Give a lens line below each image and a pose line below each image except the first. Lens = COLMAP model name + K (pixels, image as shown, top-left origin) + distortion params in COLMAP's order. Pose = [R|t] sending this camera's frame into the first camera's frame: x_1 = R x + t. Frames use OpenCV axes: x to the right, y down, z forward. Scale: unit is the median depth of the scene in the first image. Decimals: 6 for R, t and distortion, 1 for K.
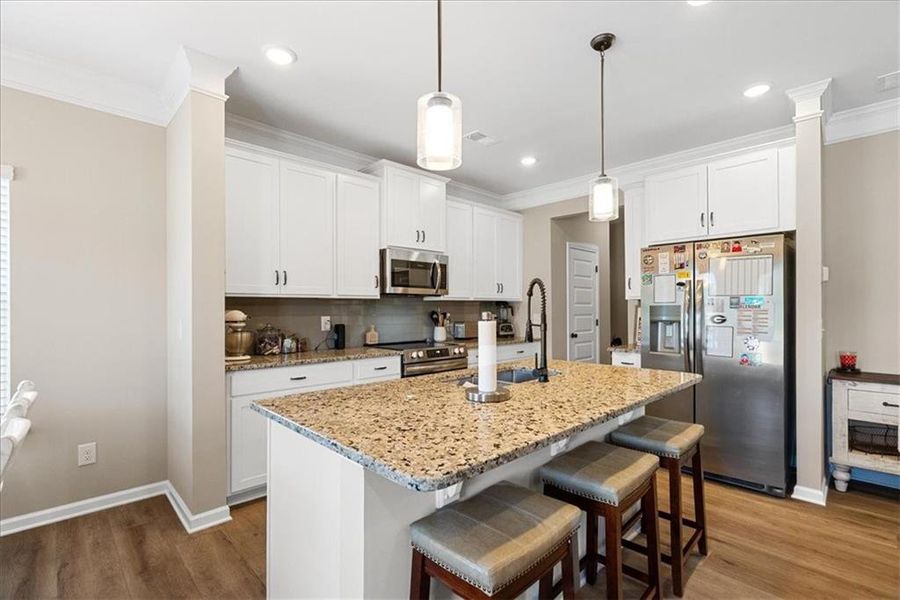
lens RADIAL K [[411.6, 0, 450.4], [0, 411.6, 306.7], [0, 0, 1]] dist [0.000983, 0.000822]
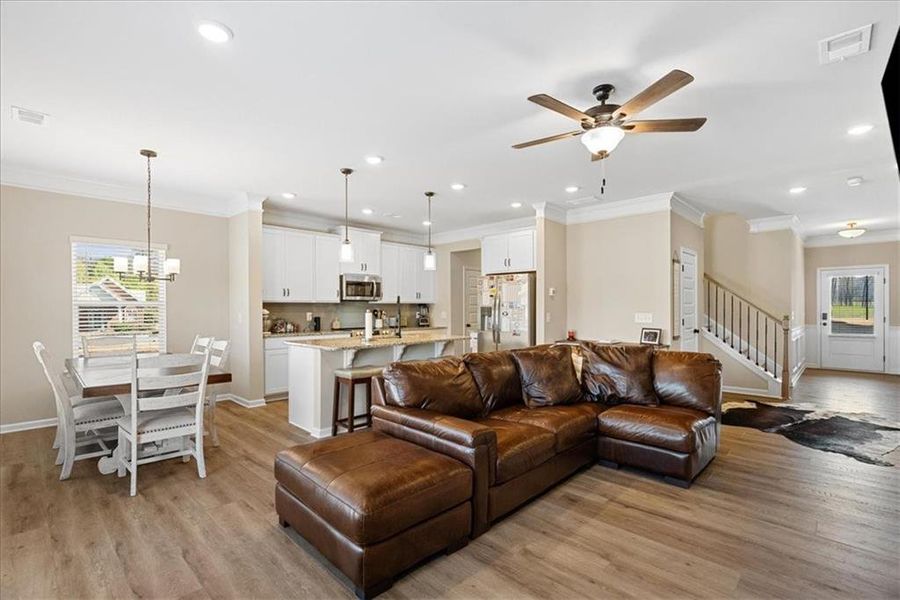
lens RADIAL K [[411.6, 0, 450.4], [0, 411.6, 306.7], [0, 0, 1]] dist [0.000983, 0.000822]
pose [[0.999307, -0.000259, 0.037219, 0.281314], [0.000250, 1.000000, 0.000239, -0.002999], [-0.037219, -0.000230, 0.999307, -0.937993]]
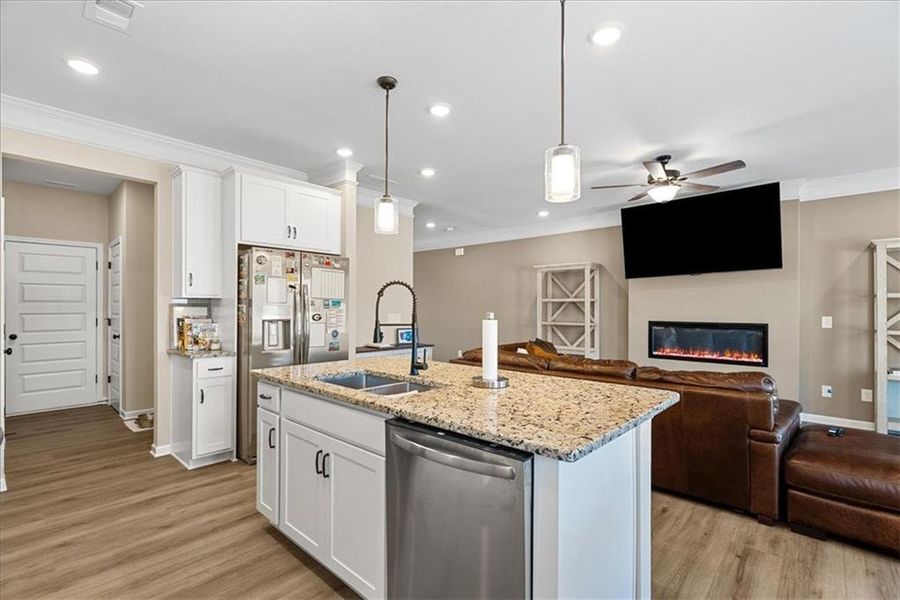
lens RADIAL K [[411.6, 0, 450.4], [0, 411.6, 306.7], [0, 0, 1]] dist [0.000983, 0.000822]
pose [[-0.063810, 0.002791, 0.997958, -0.575057], [-0.002977, 0.999991, -0.002987, 0.001407], [-0.997958, -0.003161, -0.063801, 0.624565]]
